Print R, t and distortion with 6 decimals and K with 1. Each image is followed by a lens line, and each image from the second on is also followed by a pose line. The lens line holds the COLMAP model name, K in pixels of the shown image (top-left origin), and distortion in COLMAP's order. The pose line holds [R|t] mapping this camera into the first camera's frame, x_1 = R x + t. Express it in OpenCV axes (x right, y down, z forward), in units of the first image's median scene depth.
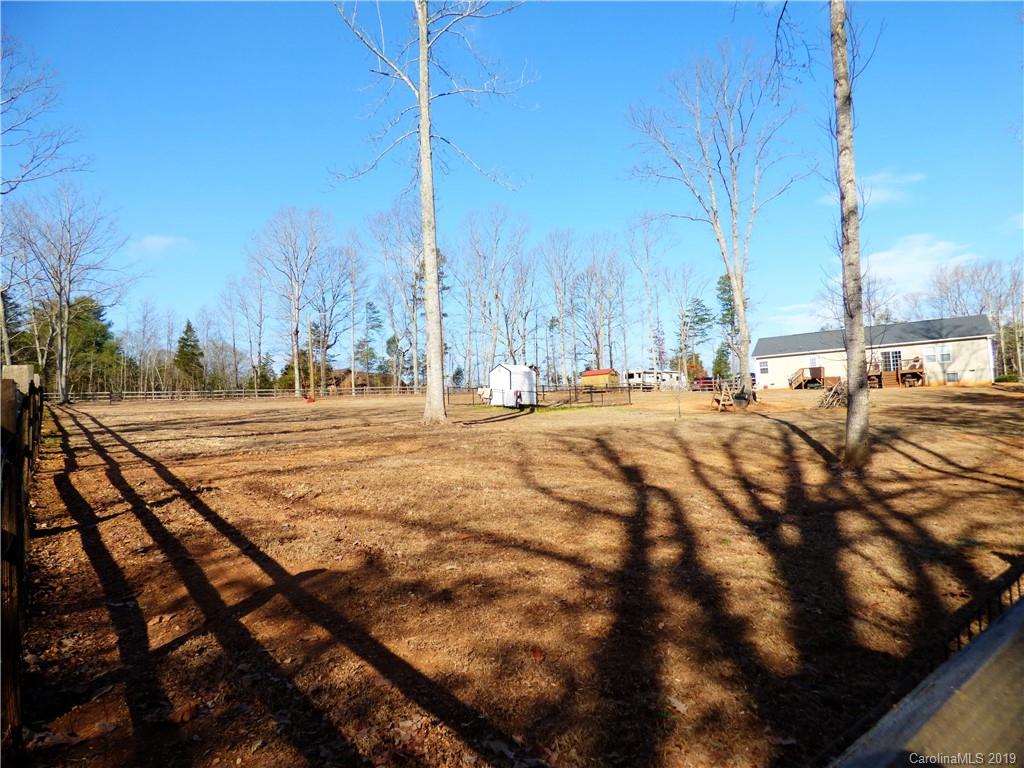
lens RADIAL K [[612.4, 0, 521.3], [0, 612.4, 388.2], [0, 0, 1]] dist [-0.015505, 0.004861]
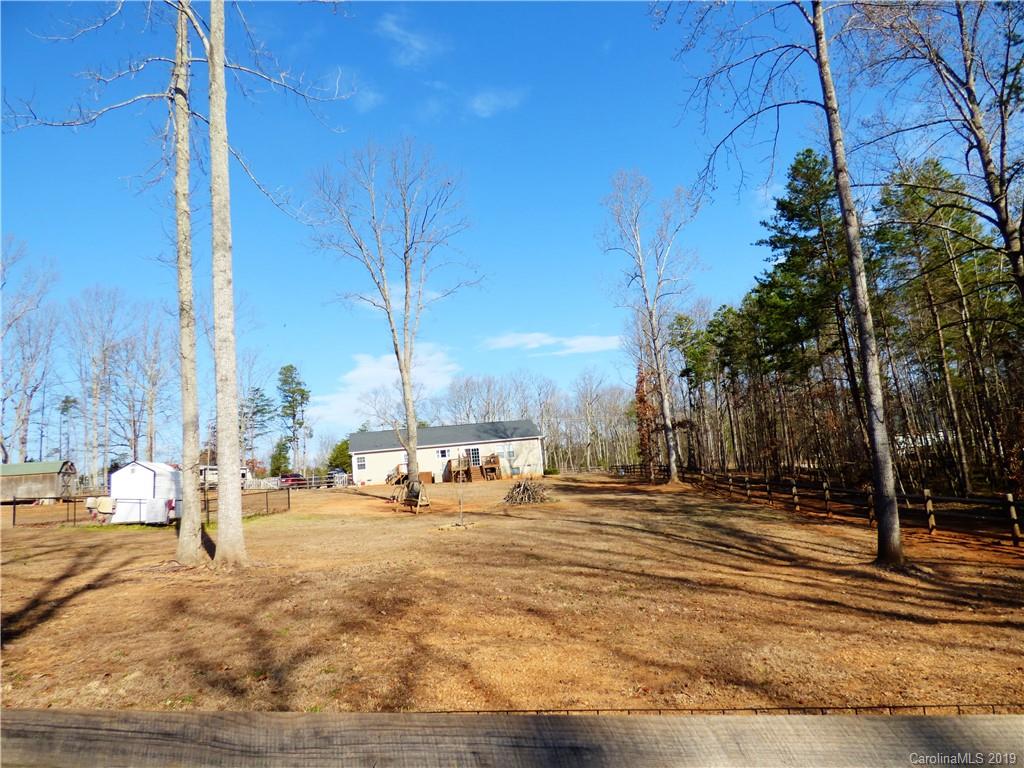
lens RADIAL K [[612.4, 0, 509.1], [0, 612.4, 387.2], [0, 0, 1]] dist [-0.015505, 0.004861]
pose [[0.715794, 0.082699, 0.693398, -0.078779], [0.025278, 0.989243, -0.144078, -0.004554], [-0.697854, 0.120658, 0.706004, 0.080354]]
